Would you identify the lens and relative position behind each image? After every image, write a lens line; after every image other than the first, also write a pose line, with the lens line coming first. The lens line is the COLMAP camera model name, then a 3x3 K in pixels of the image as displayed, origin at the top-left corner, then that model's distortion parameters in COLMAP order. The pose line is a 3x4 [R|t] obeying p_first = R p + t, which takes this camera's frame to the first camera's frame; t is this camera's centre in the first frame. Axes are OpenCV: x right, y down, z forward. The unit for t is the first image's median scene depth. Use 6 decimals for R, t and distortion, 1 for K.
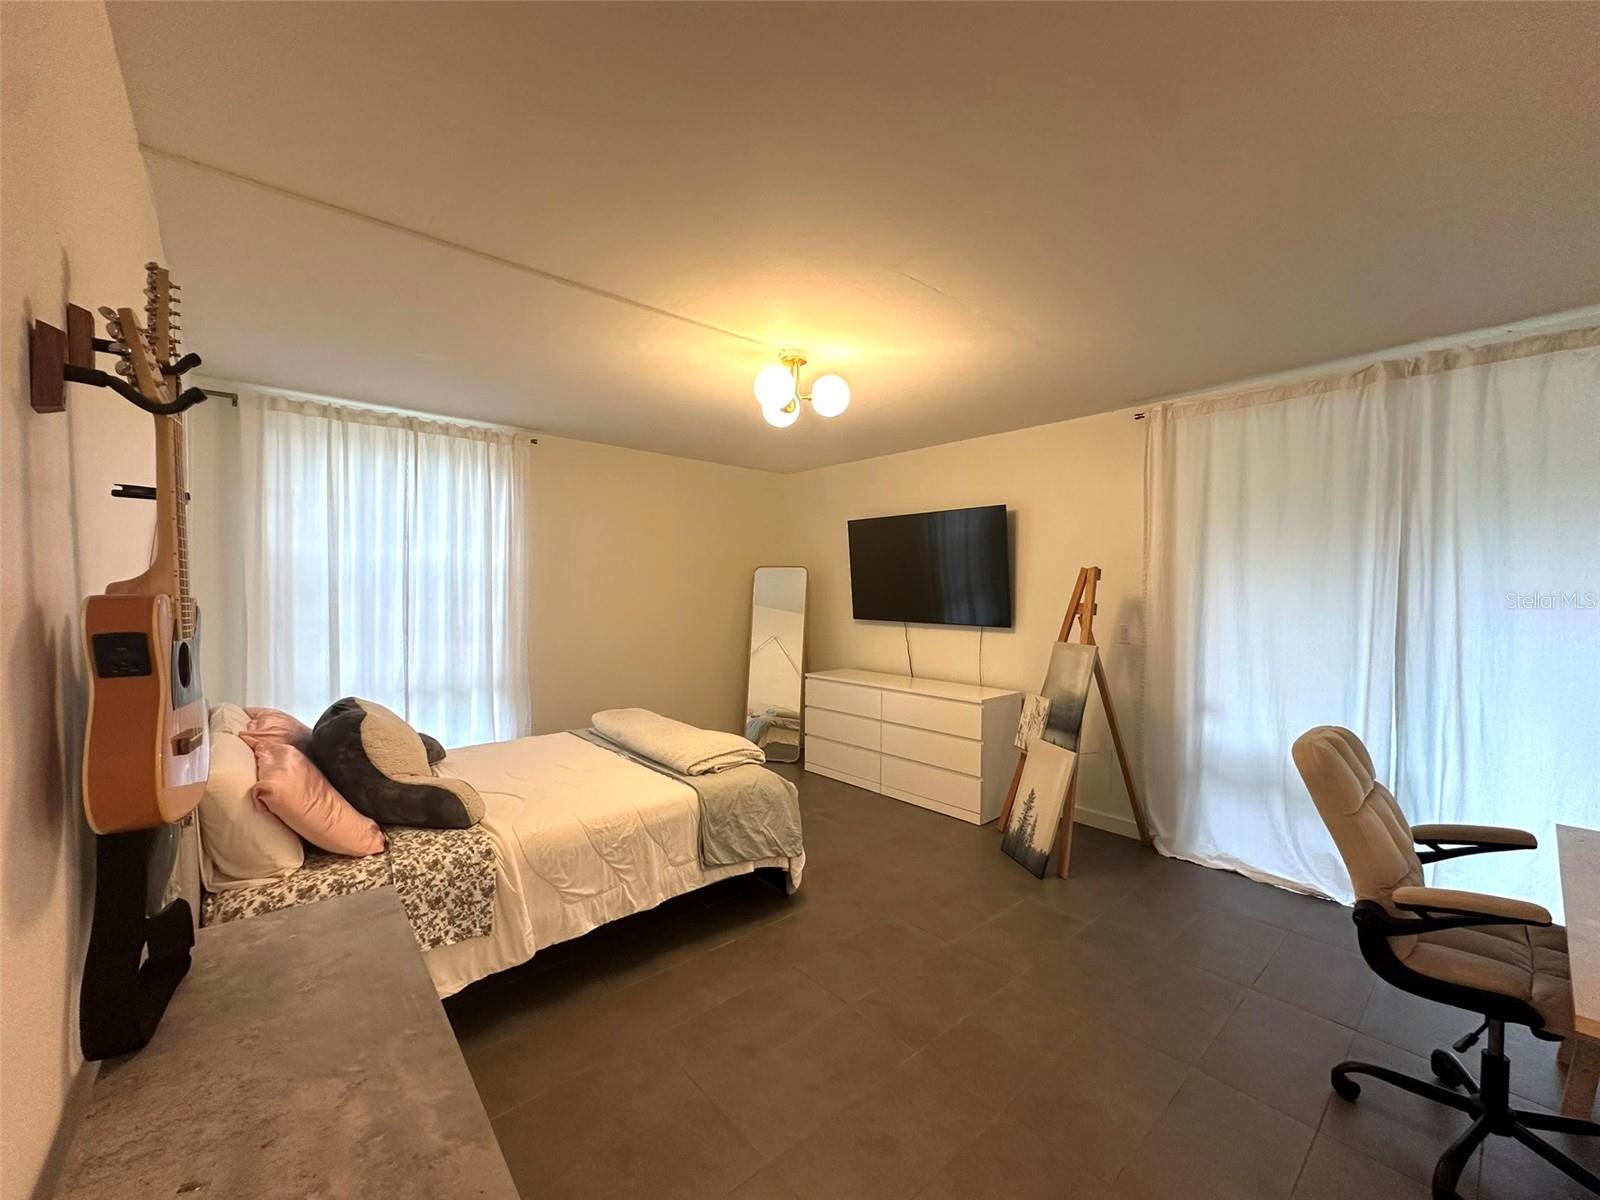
lens RADIAL K [[639.6, 0, 797.5], [0, 639.6, 599.0], [0, 0, 1]] dist [0.000454, -0.000034]
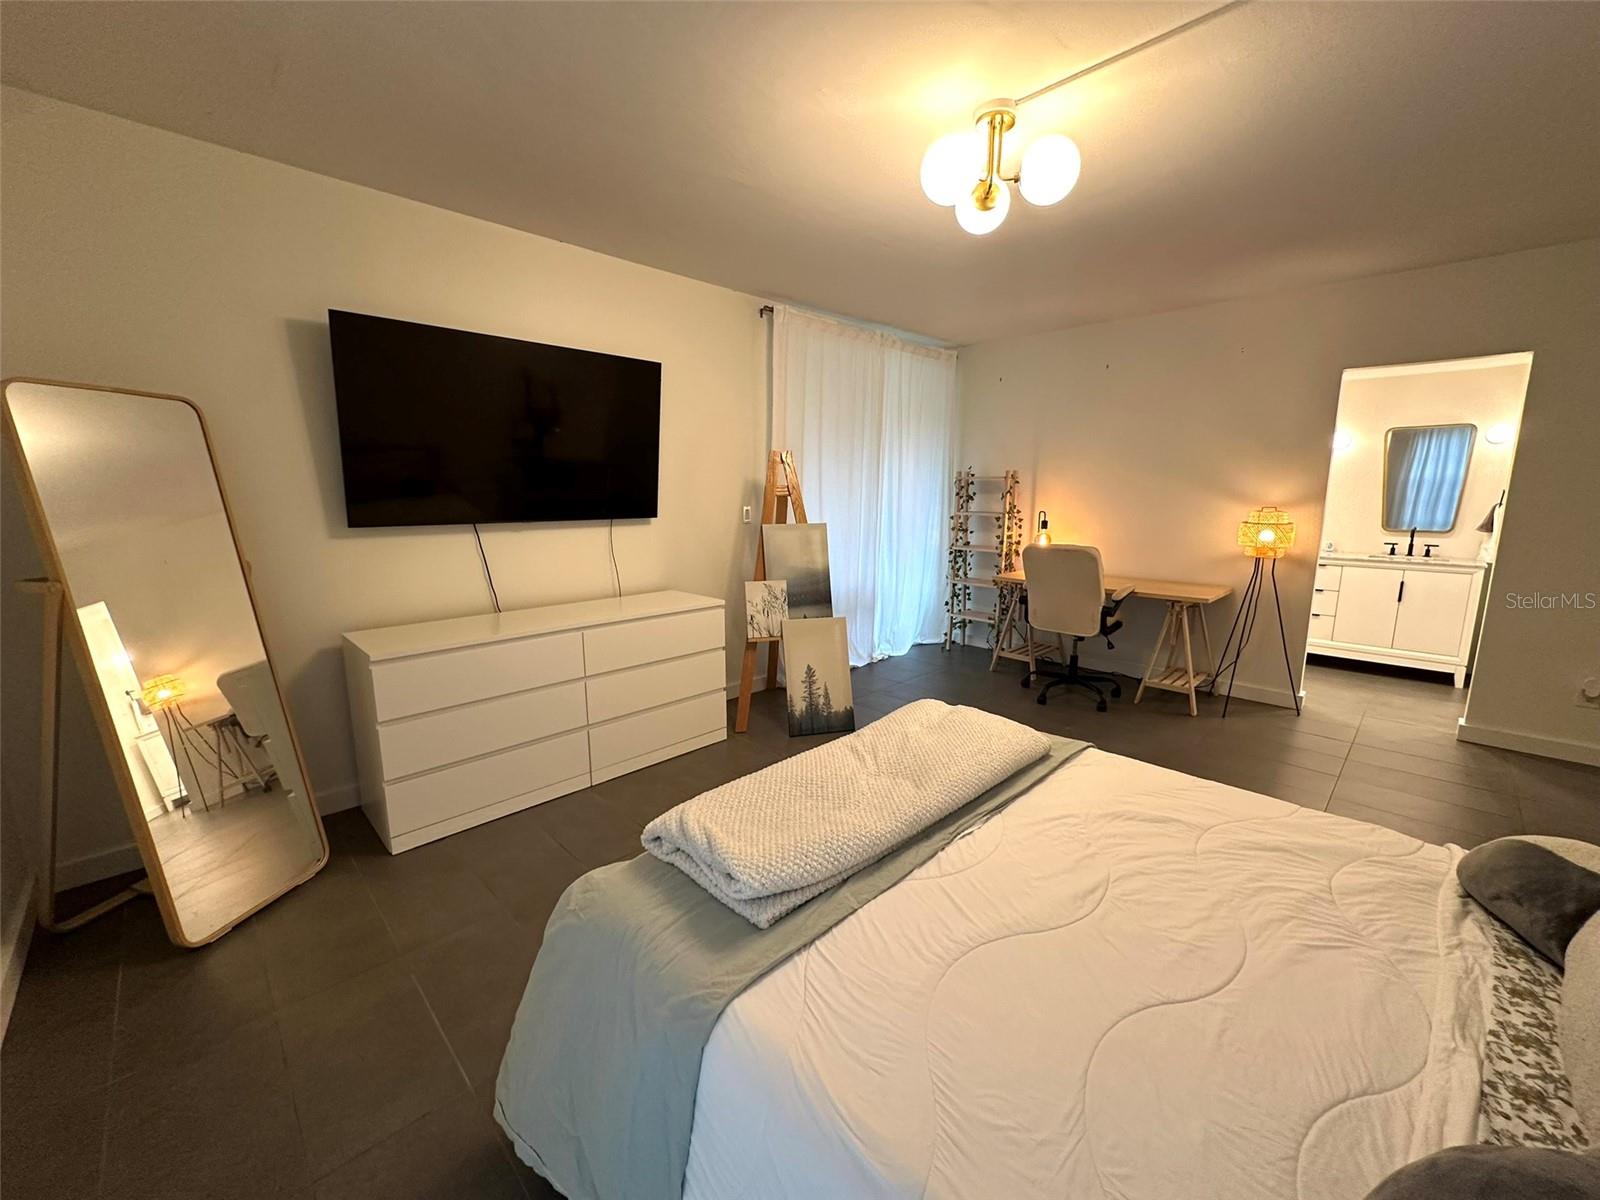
lens RADIAL K [[639.6, 0, 799.0], [0, 639.6, 600.5], [0, 0, 1]] dist [0.000454, -0.000034]
pose [[-0.057352, -0.184053, 0.981242, -0.746414], [0.011547, 0.982671, 0.184996, -0.000529], [-0.998287, 0.021940, -0.054233, 1.249736]]
